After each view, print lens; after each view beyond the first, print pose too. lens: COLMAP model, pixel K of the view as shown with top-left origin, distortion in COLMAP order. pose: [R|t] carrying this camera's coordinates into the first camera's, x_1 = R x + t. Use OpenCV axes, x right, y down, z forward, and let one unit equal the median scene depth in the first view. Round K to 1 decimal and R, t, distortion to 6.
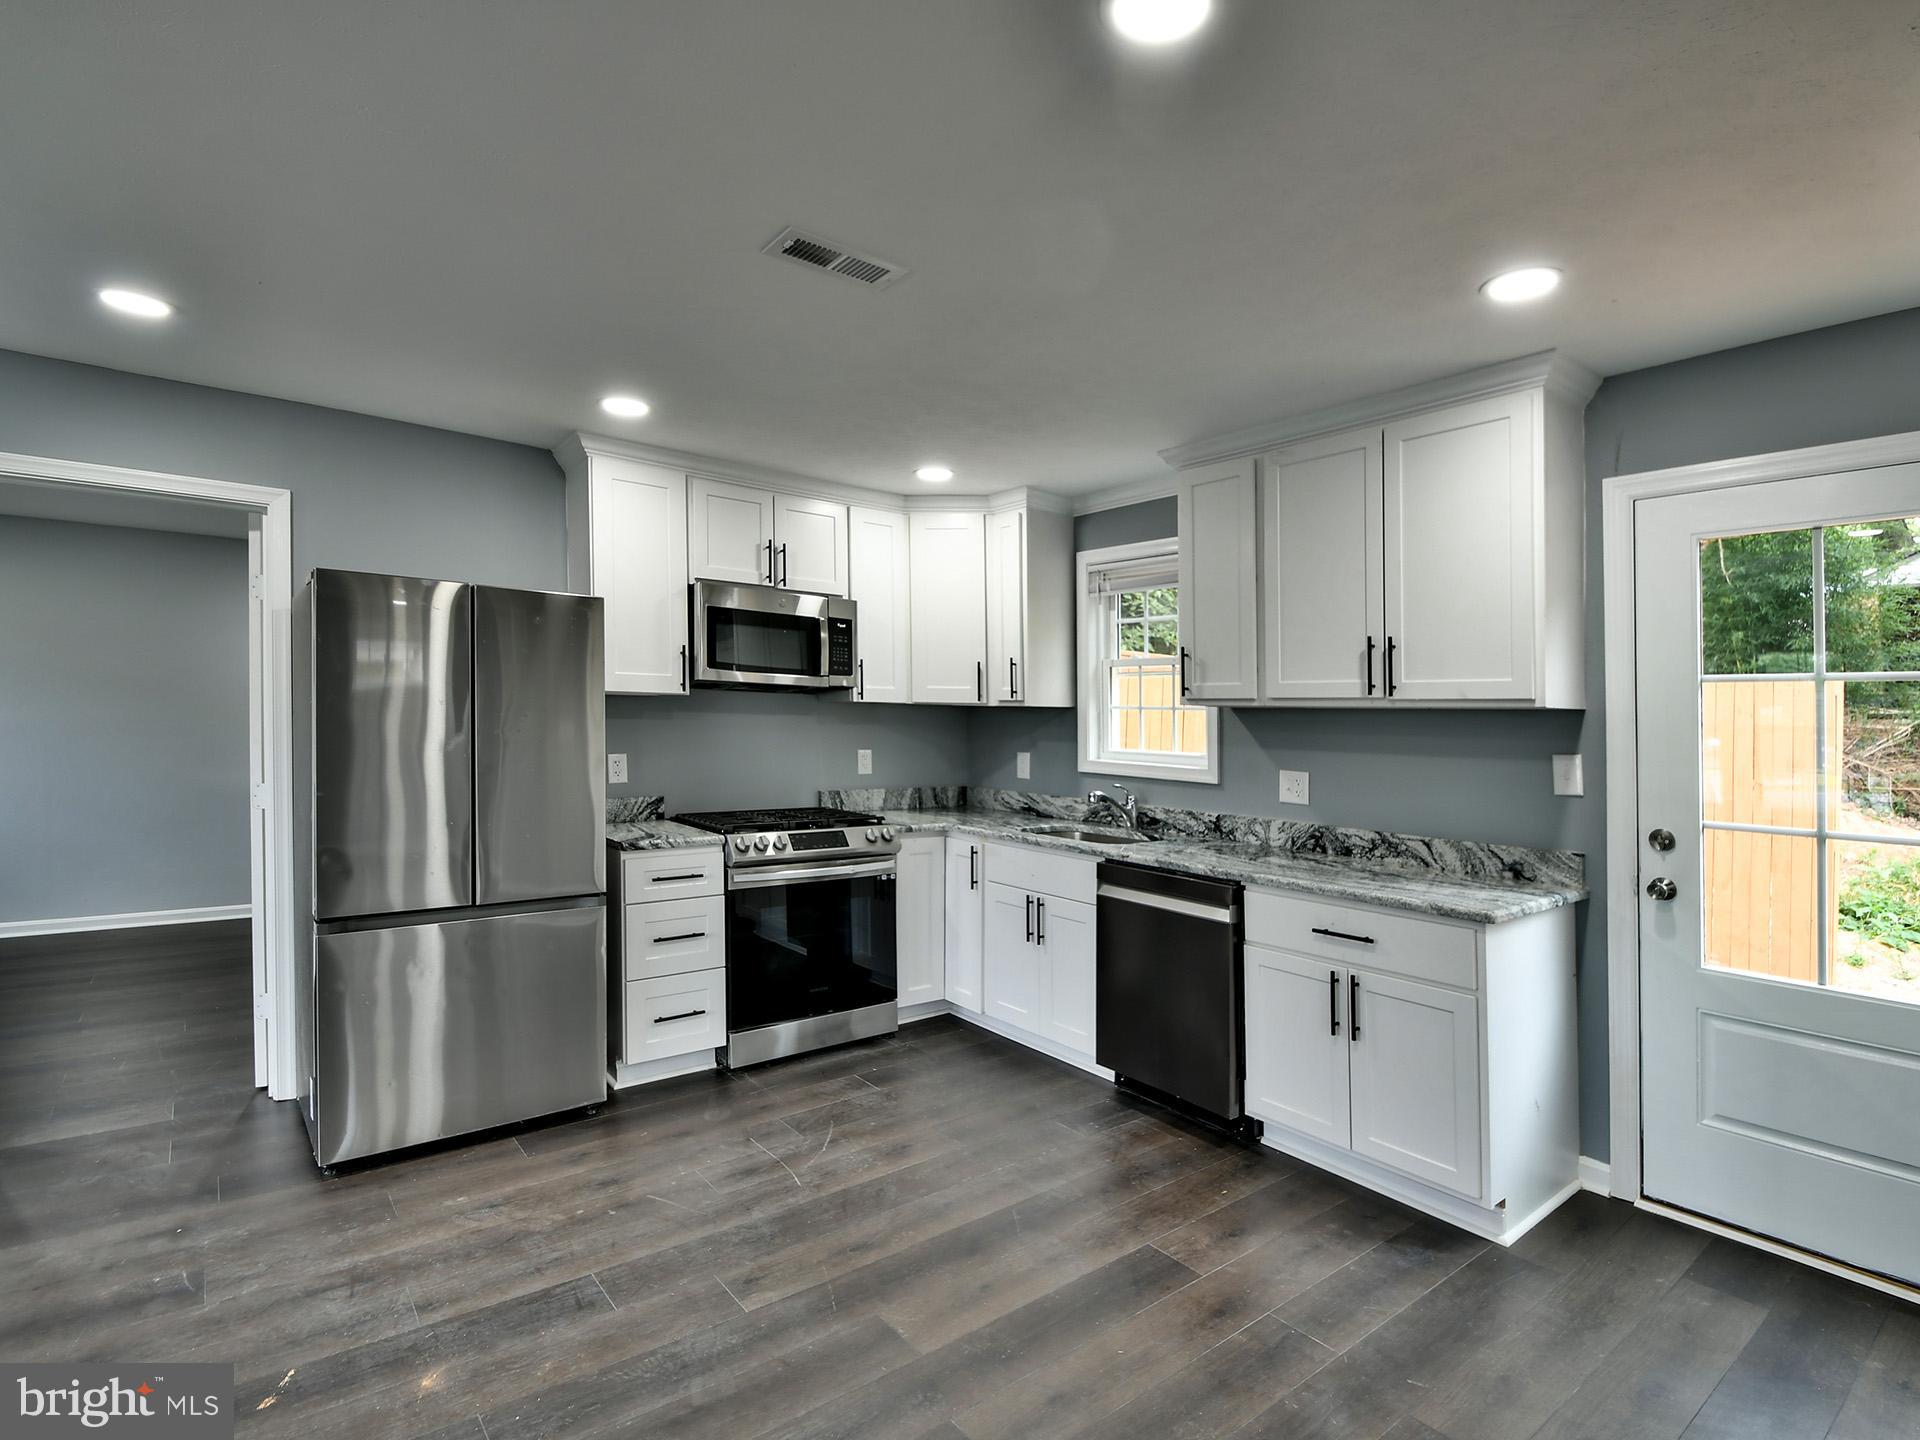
lens RADIAL K [[962.7, 0, 978.7], [0, 962.7, 712.0], [0, 0, 1]] dist [0.014748, -0.009287]
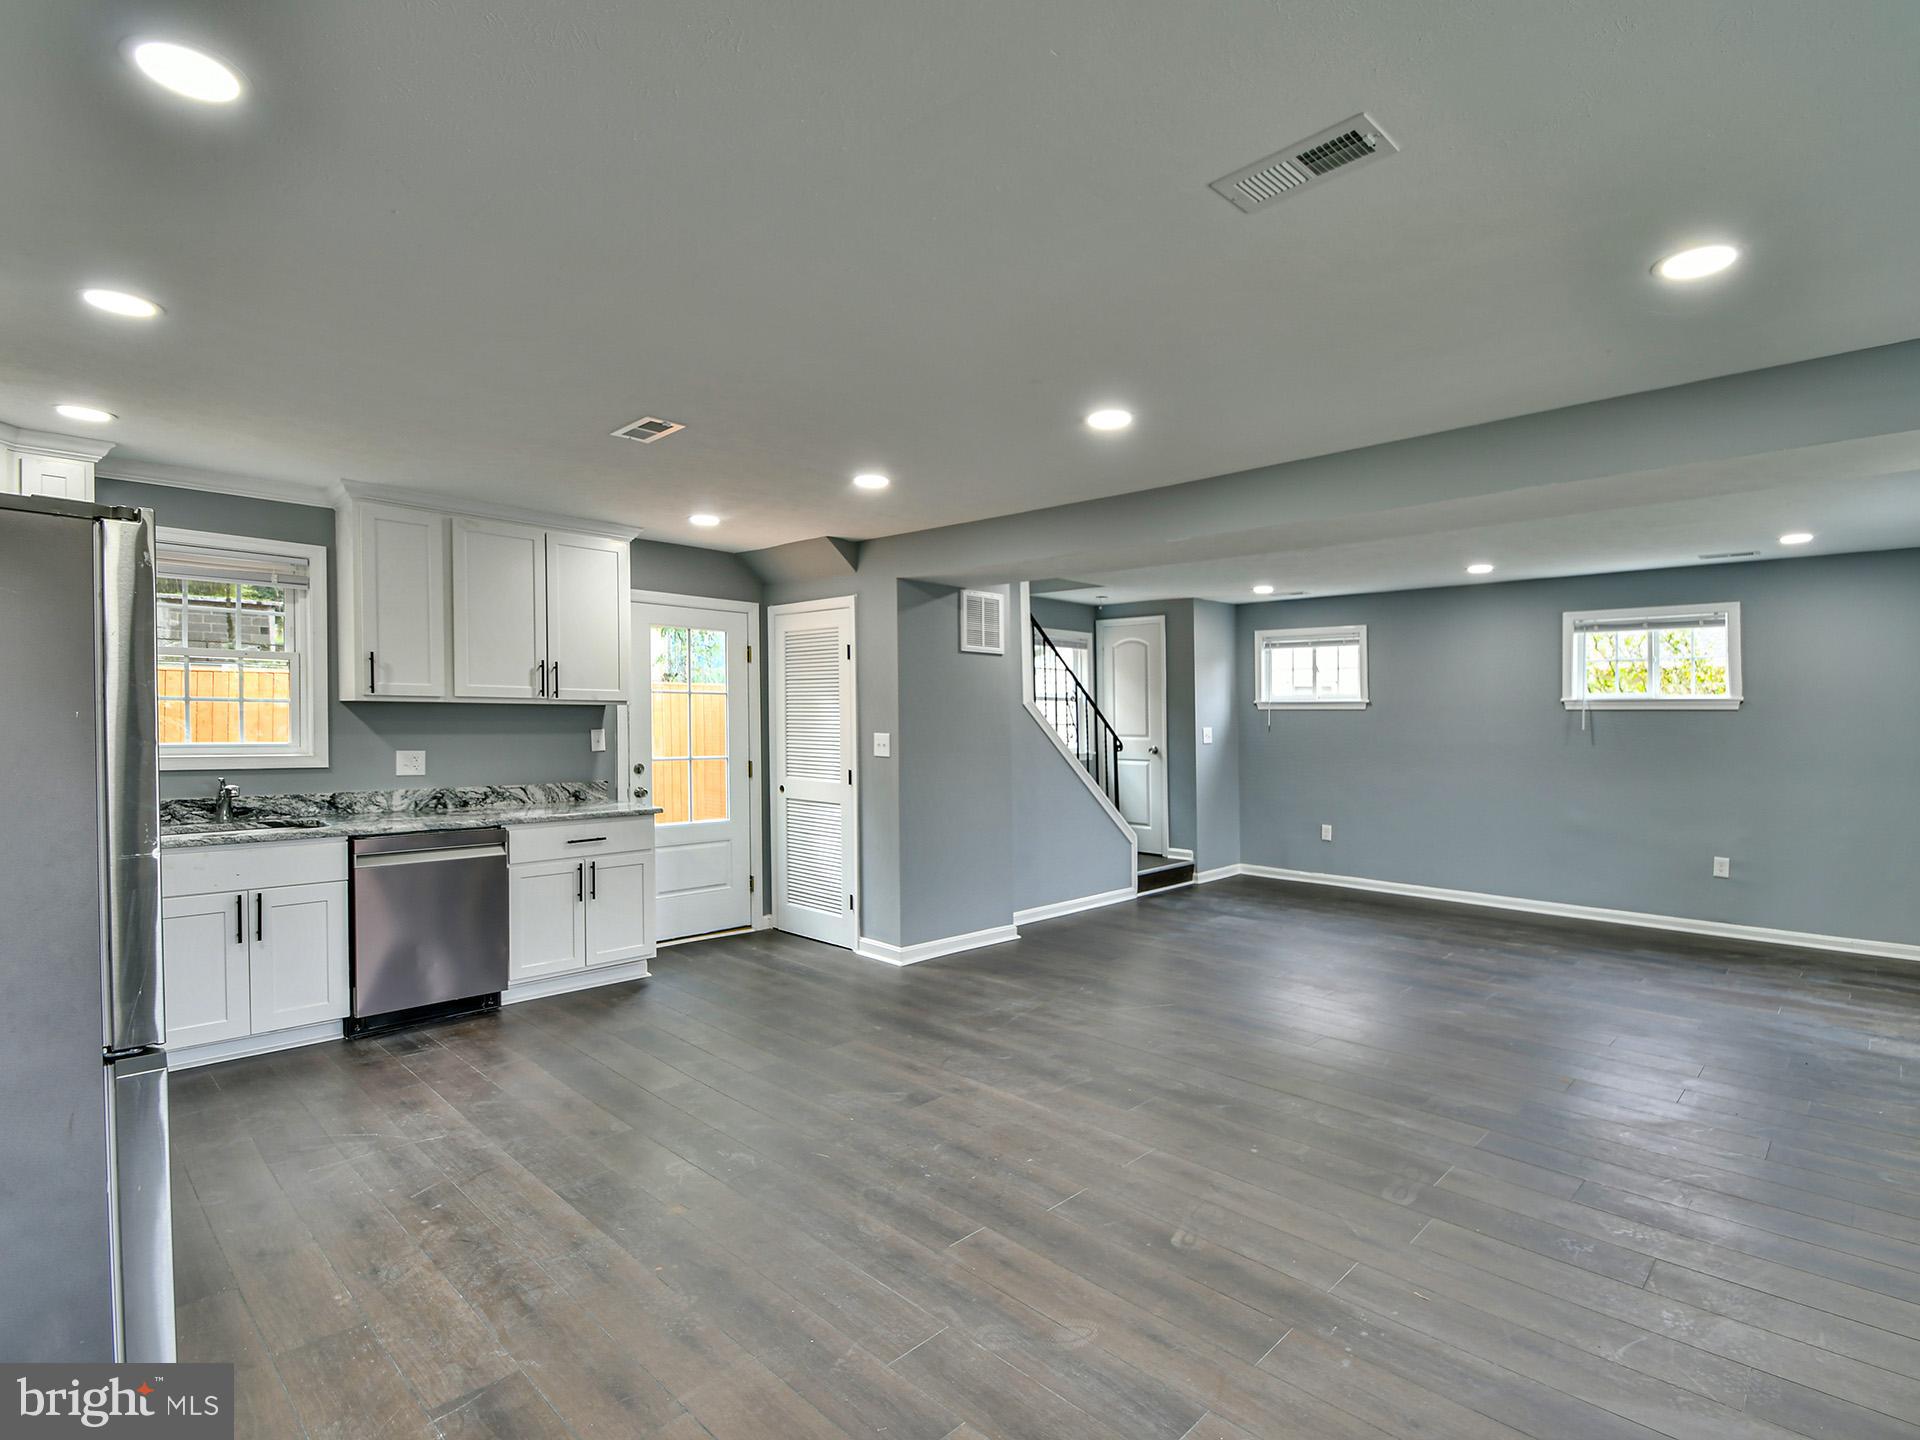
lens RADIAL K [[962.7, 0, 953.9], [0, 962.7, 699.8], [0, 0, 1]] dist [0.014748, -0.009287]
pose [[-0.101582, -0.004899, 0.994815, -0.994176], [-0.017097, 0.999849, 0.003178, -0.022741], [-0.994680, -0.016686, -0.101650, 0.388507]]
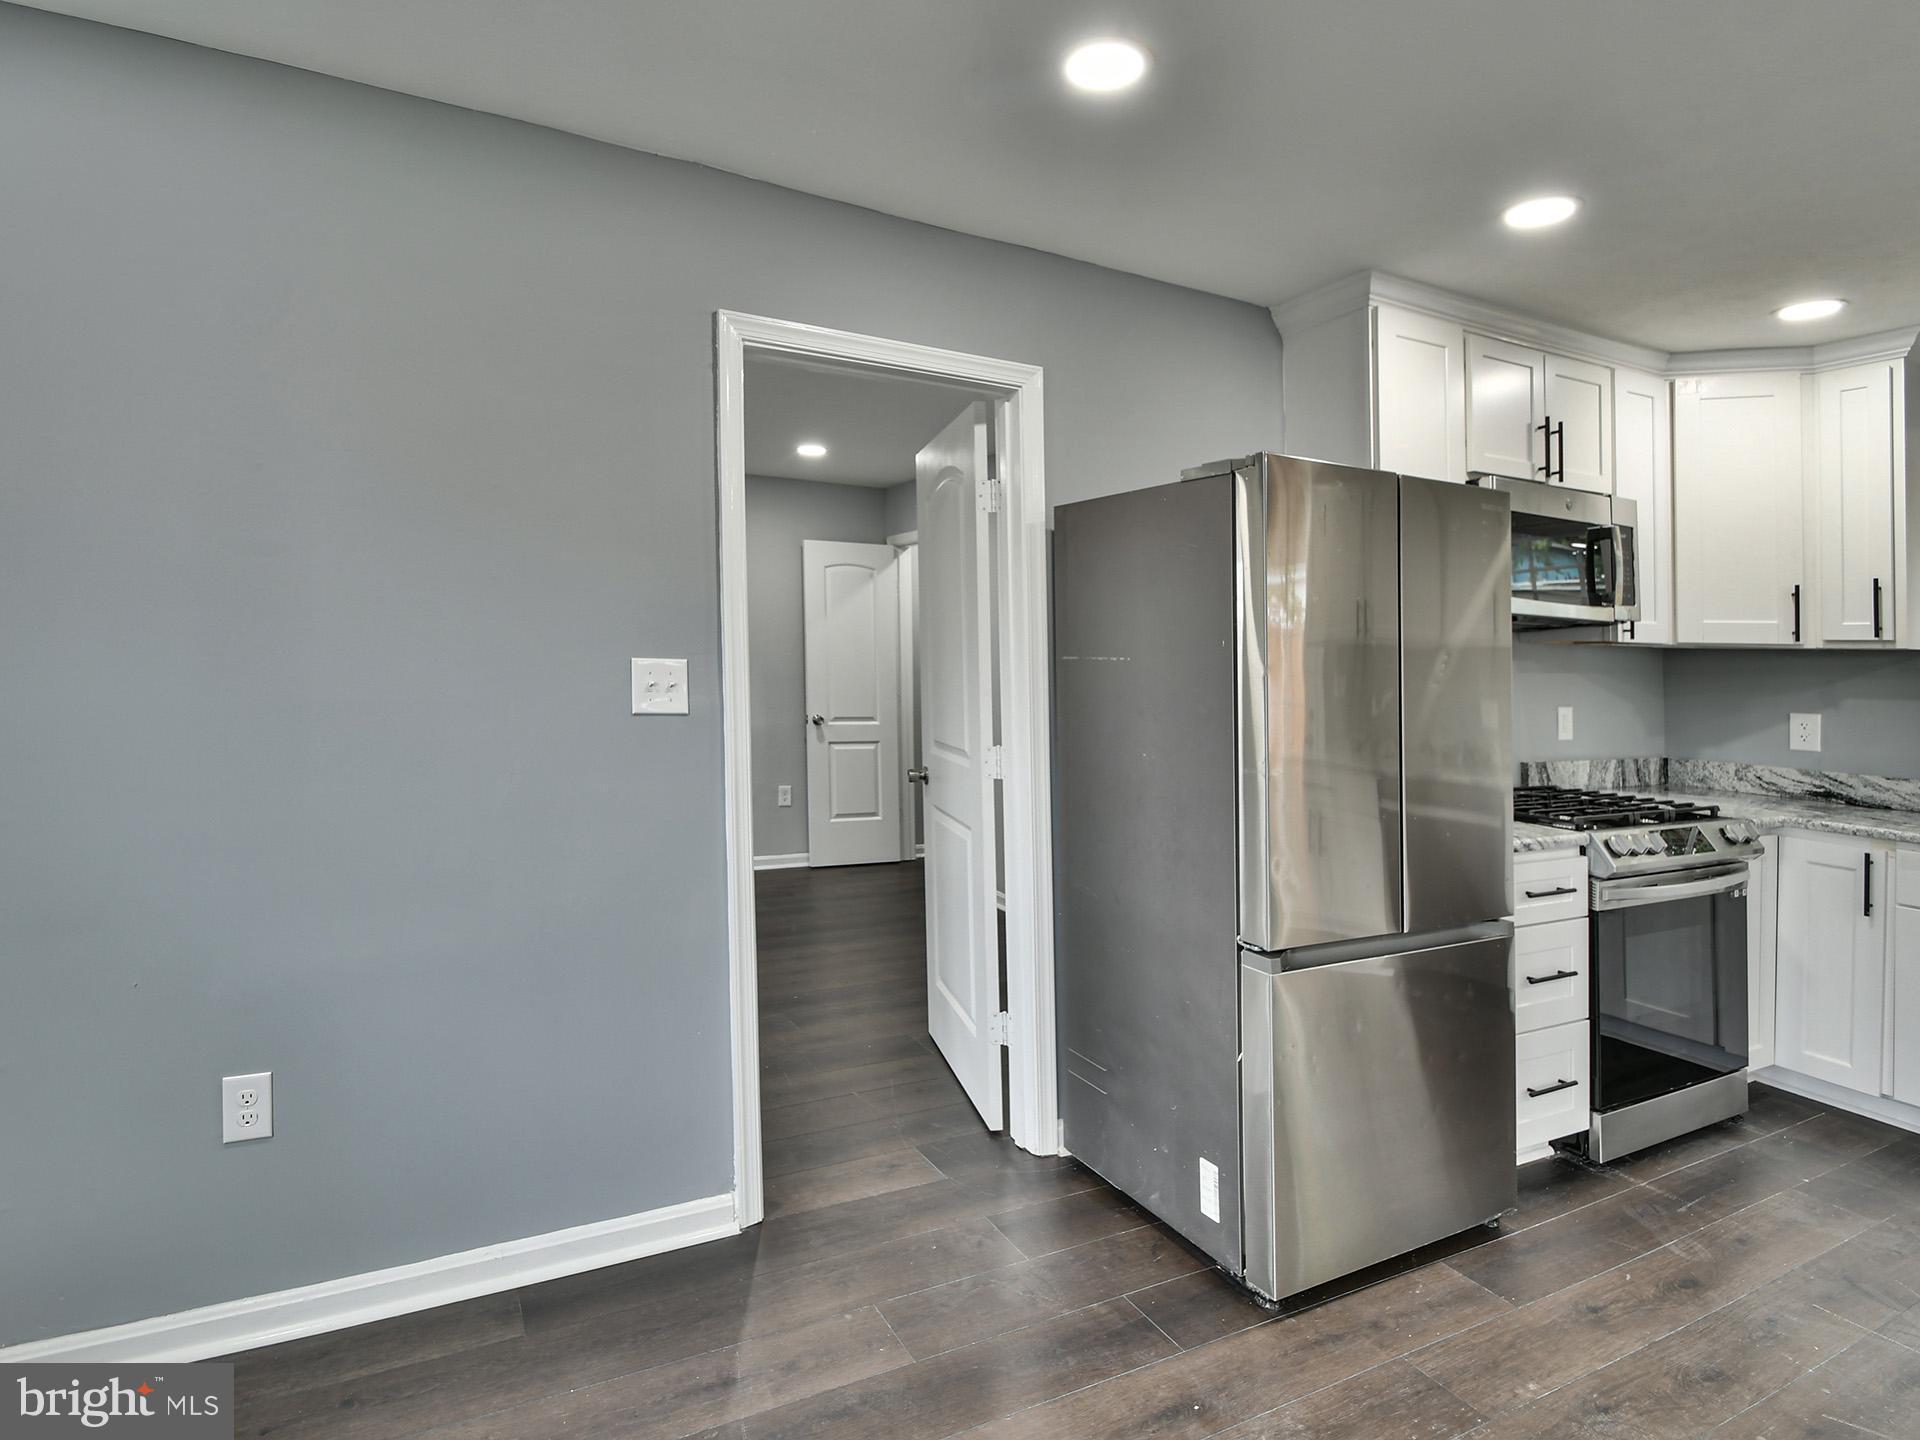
lens RADIAL K [[962.7, 0, 868.9], [0, 962.7, 677.9], [0, 0, 1]] dist [0.014748, -0.009287]
pose [[0.972874, 0.007409, -0.231218, -0.569295], [-0.002174, 0.999736, 0.022889, 0.000798], [0.231326, -0.021765, 0.972633, 0.184705]]
